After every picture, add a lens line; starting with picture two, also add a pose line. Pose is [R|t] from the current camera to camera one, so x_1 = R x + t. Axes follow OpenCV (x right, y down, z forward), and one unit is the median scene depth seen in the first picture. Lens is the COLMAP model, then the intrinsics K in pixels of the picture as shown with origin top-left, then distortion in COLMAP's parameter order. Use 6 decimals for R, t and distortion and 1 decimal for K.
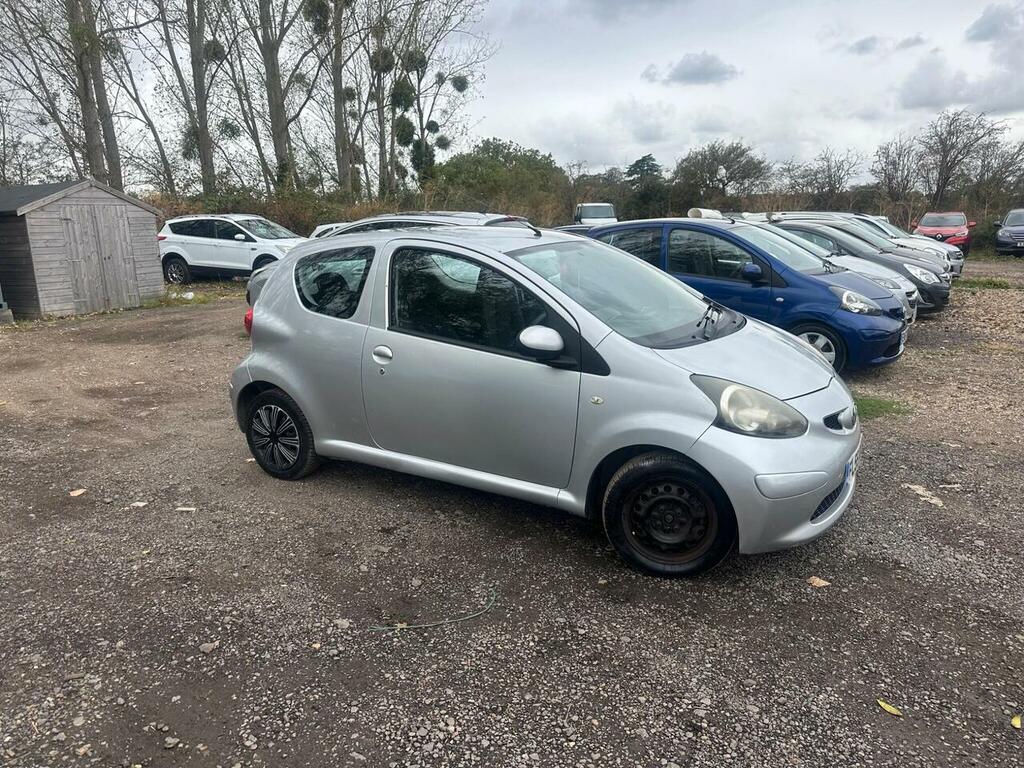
lens RADIAL K [[719.4, 0, 512.4], [0, 719.4, 394.4], [0, 0, 1]] dist [0.047039, -0.061877]
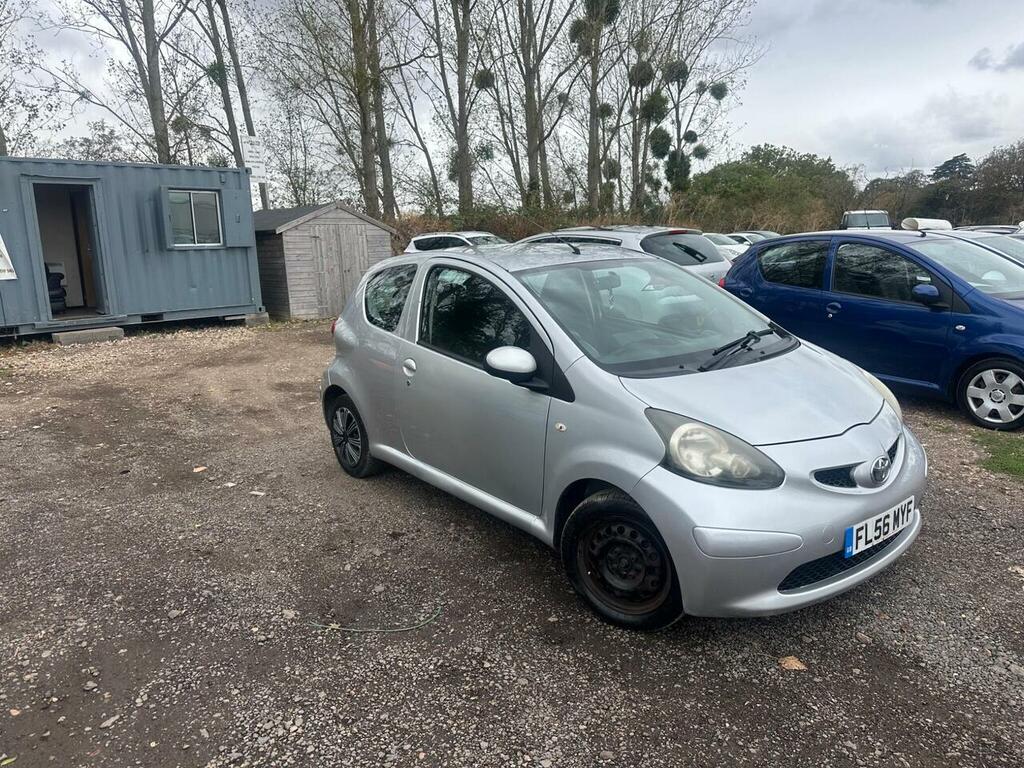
lens RADIAL K [[727.0, 0, 510.7], [0, 727.0, 390.9], [0, 0, 1]] dist [0.036739, -0.046320]
pose [[0.935328, 0.066229, -0.347526, 0.107401], [-0.074081, 0.997209, -0.009340, -0.007242], [0.345938, 0.034481, 0.937624, 0.020685]]
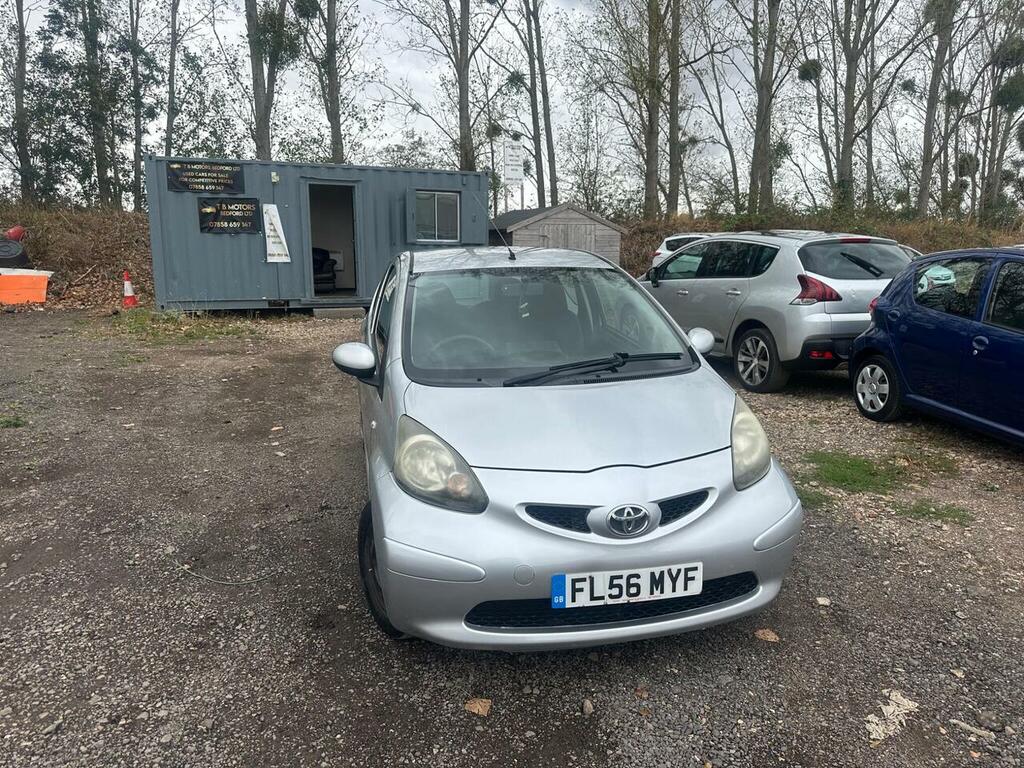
lens RADIAL K [[731.9, 0, 507.9], [0, 731.9, 382.9], [0, 0, 1]] dist [0.040698, -0.049541]
pose [[0.692992, 0.159446, -0.703093, 0.260879], [-0.188178, 0.981434, 0.037093, -0.033106], [0.695954, 0.106602, 0.710130, 0.115103]]
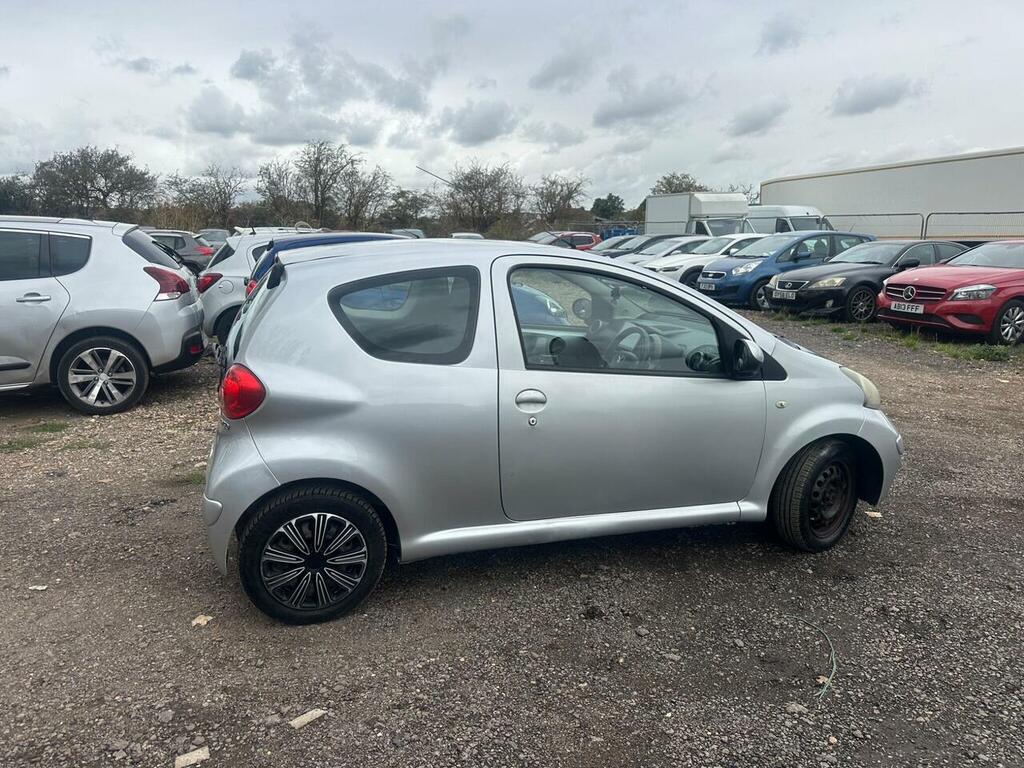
lens RADIAL K [[715.9, 0, 509.3], [0, 715.9, 387.6], [0, 0, 1]] dist [0.058600, -0.079454]
pose [[0.660527, -0.145433, 0.736582, -0.255916], [0.166496, 0.985007, 0.045179, -0.036477], [-0.732108, 0.092796, 0.674838, 0.160784]]
